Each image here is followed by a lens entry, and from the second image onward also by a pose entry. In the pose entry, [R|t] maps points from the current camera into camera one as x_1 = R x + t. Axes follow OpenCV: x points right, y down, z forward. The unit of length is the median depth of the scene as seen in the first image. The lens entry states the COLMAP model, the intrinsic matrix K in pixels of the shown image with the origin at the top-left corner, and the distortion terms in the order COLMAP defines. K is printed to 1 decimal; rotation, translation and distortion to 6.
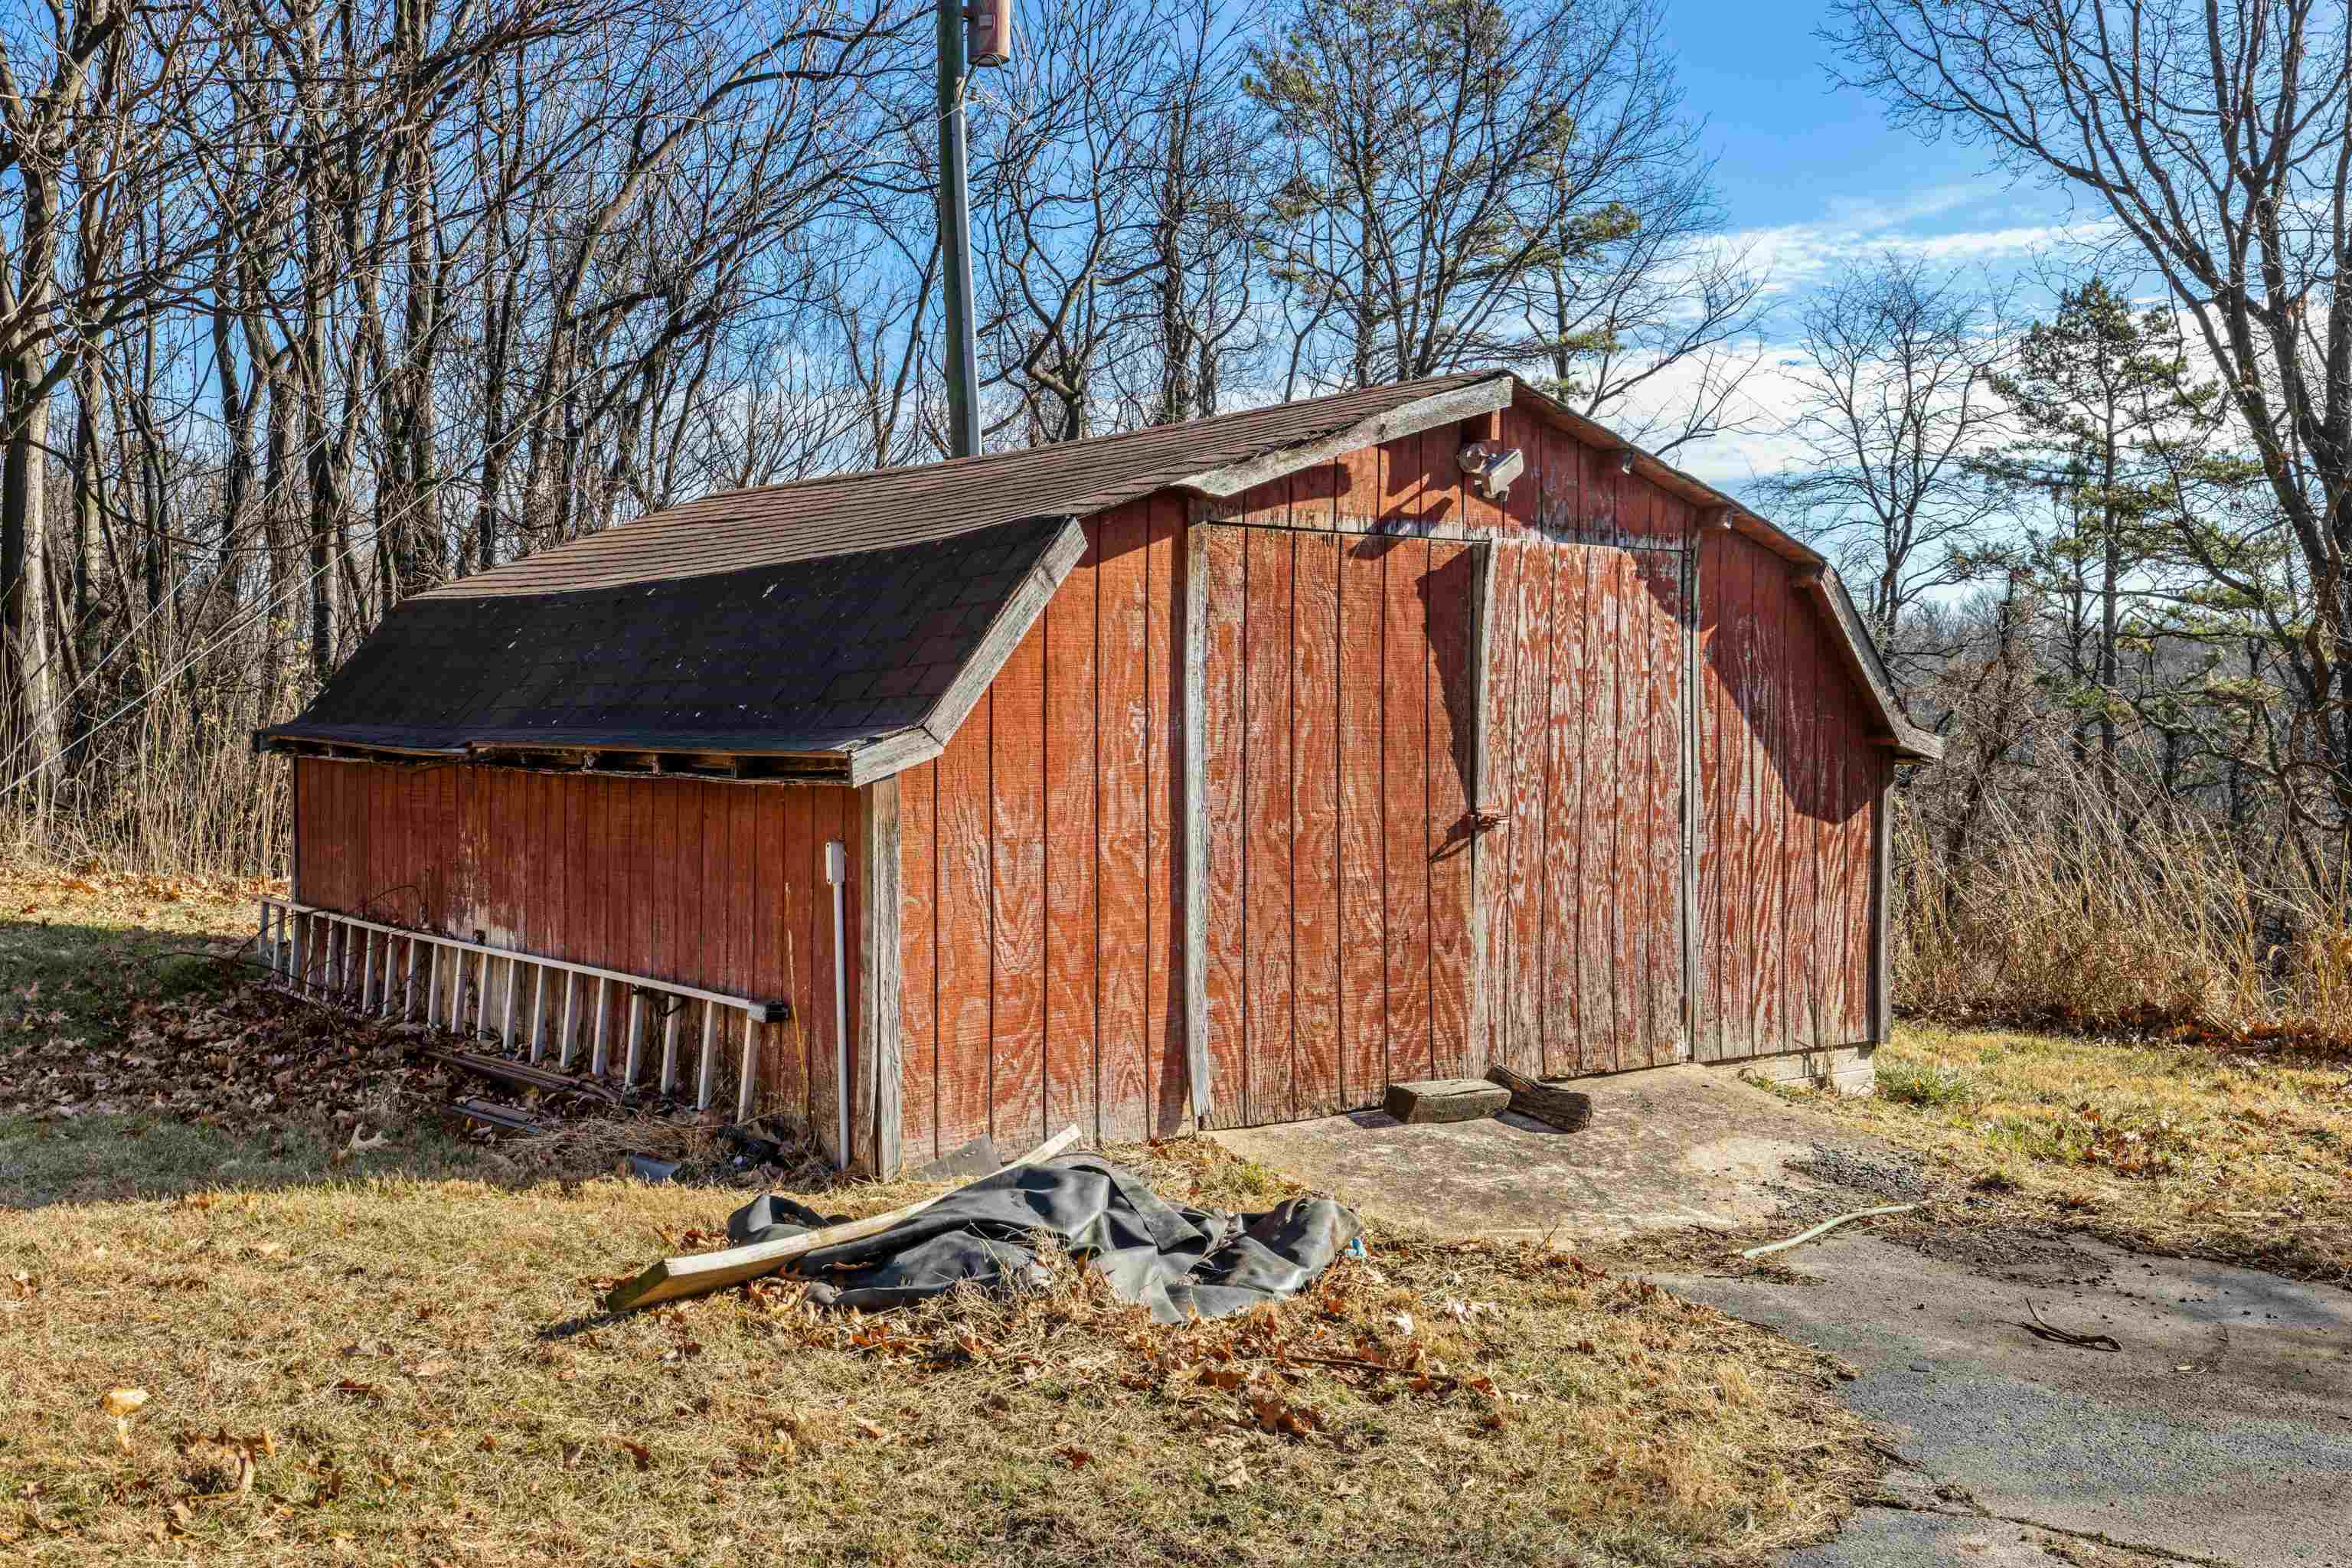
lens RADIAL K [[2398.2, 0, 1176.9], [0, 2398.2, 776.5], [0, 0, 1]] dist [-0.007330, 0.000000]
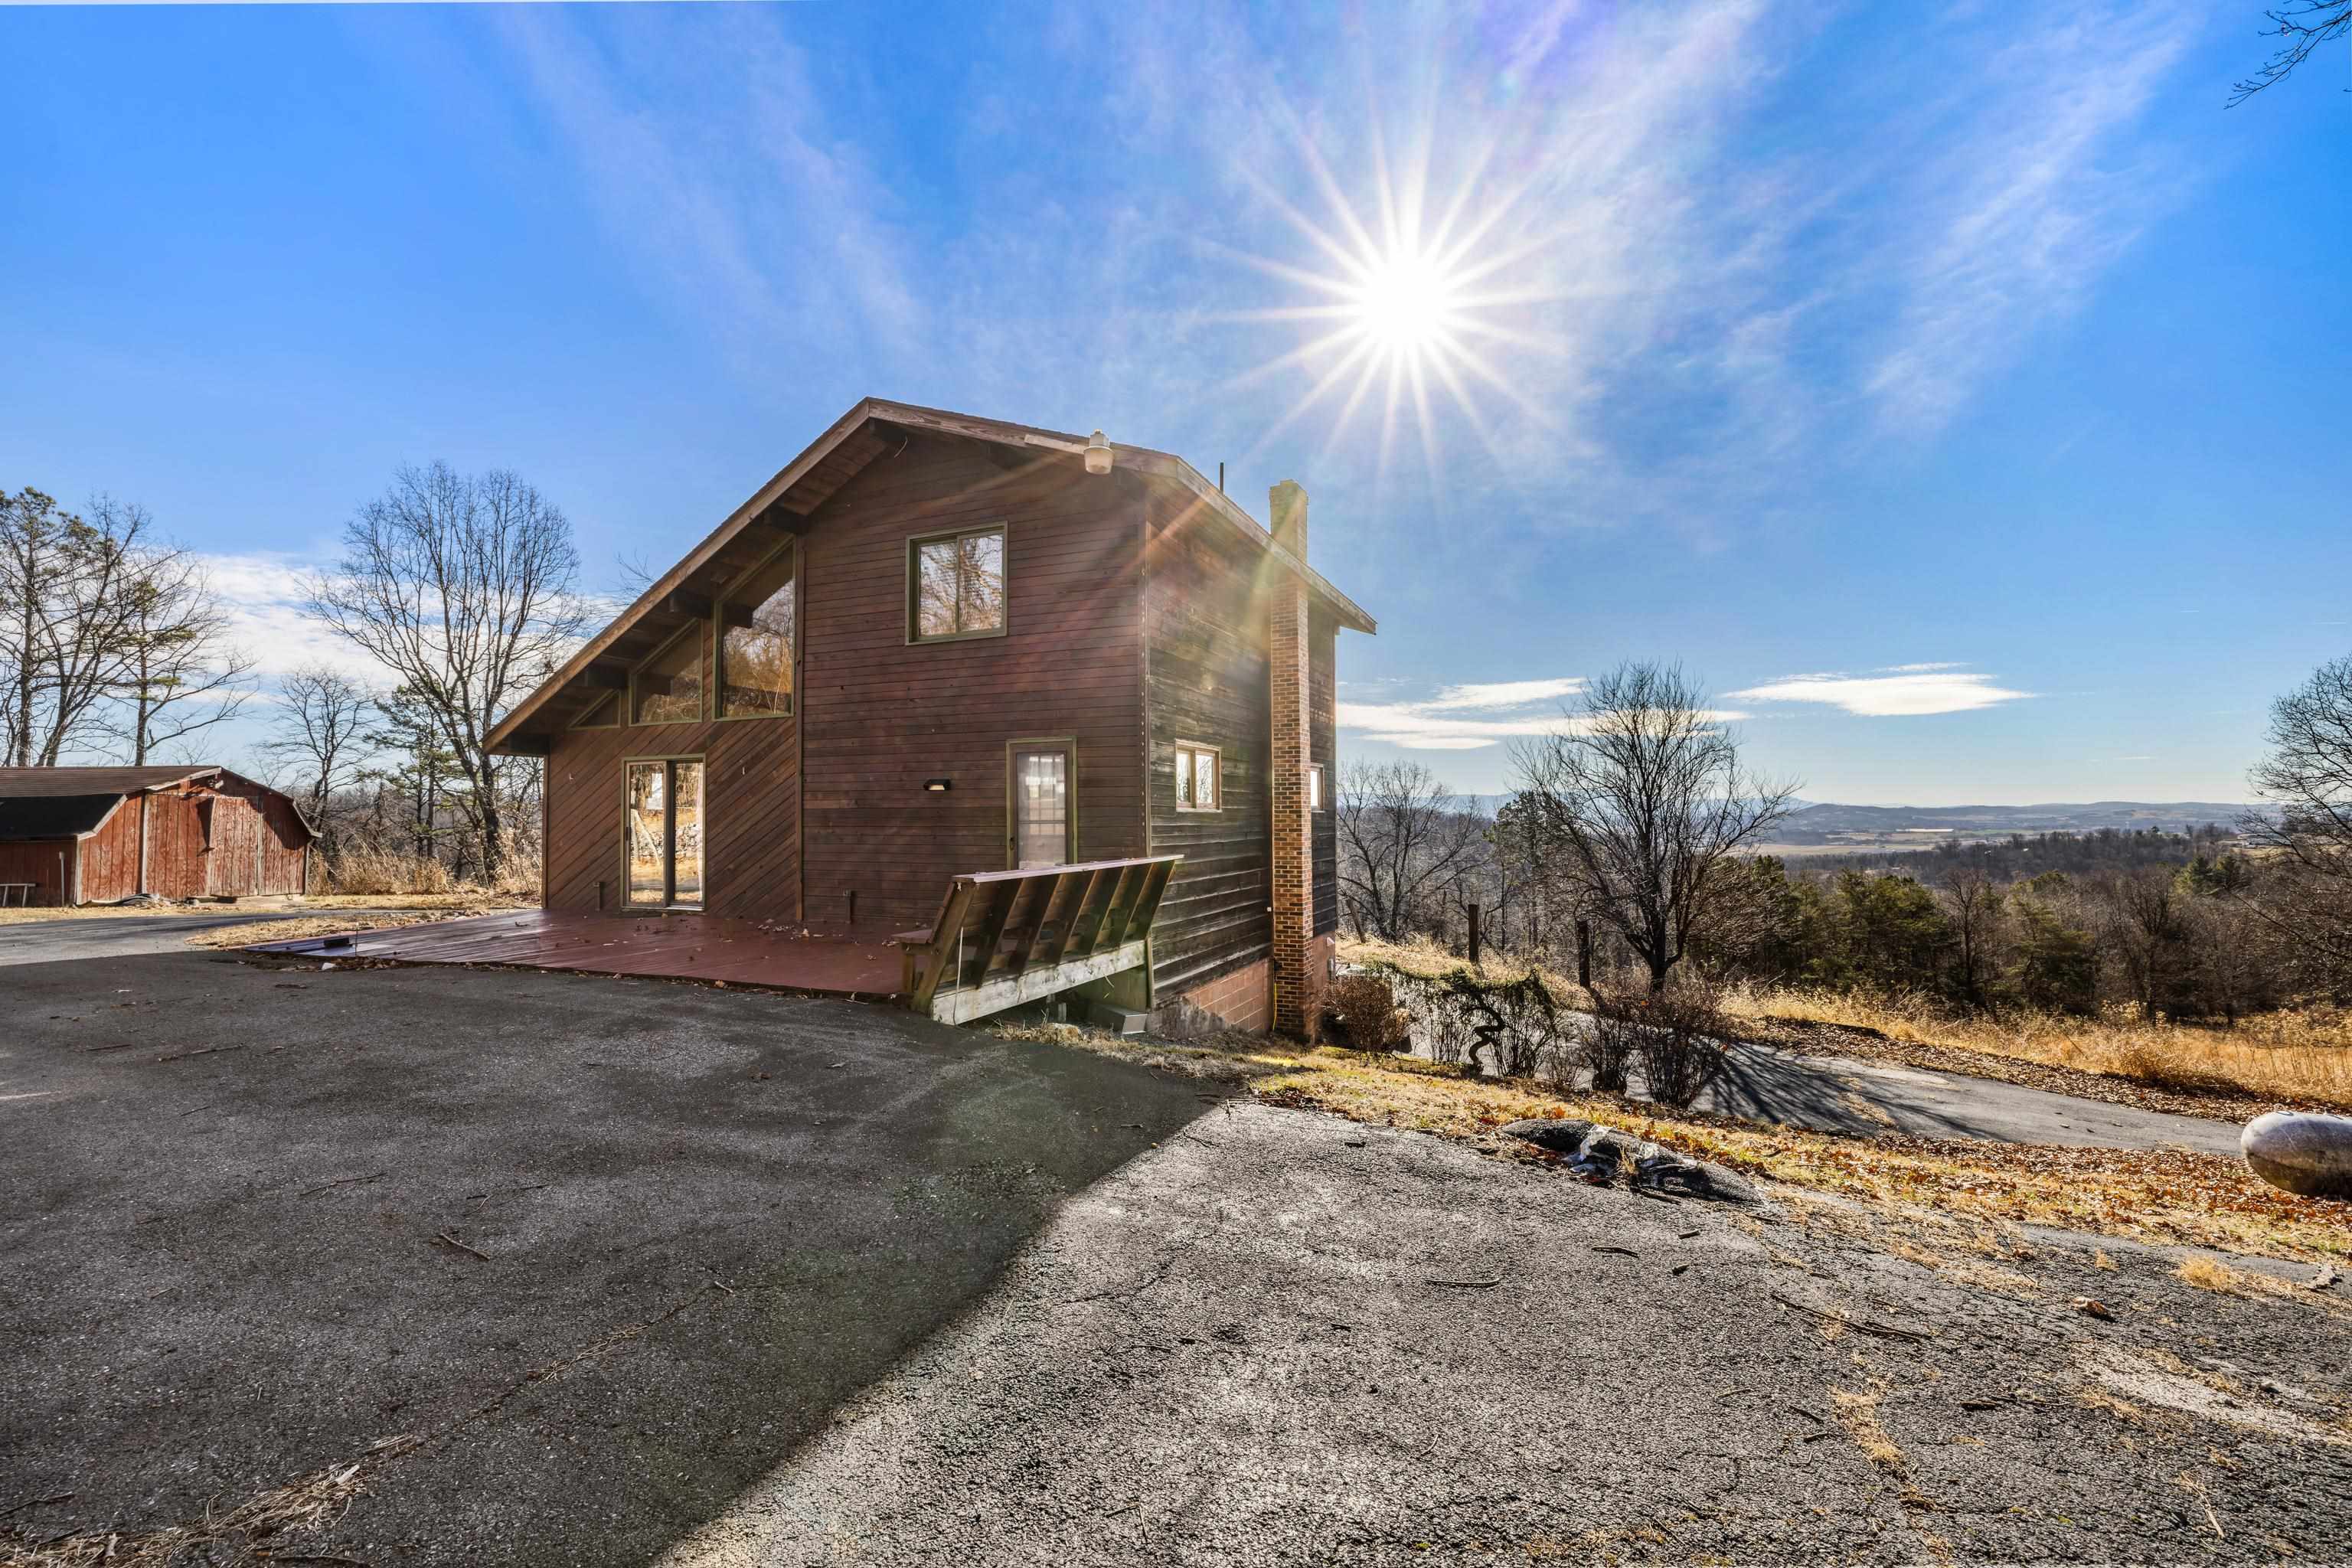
lens RADIAL K [[973.9, 0, 1183.0], [0, 973.9, 789.9], [0, 0, 1]] dist [-0.004367, -0.000108]
pose [[0.533274, 0.025475, 0.845559, -0.534428], [0.037683, 0.997839, -0.053828, 0.083095], [-0.845103, 0.060568, 0.531161, -1.950201]]
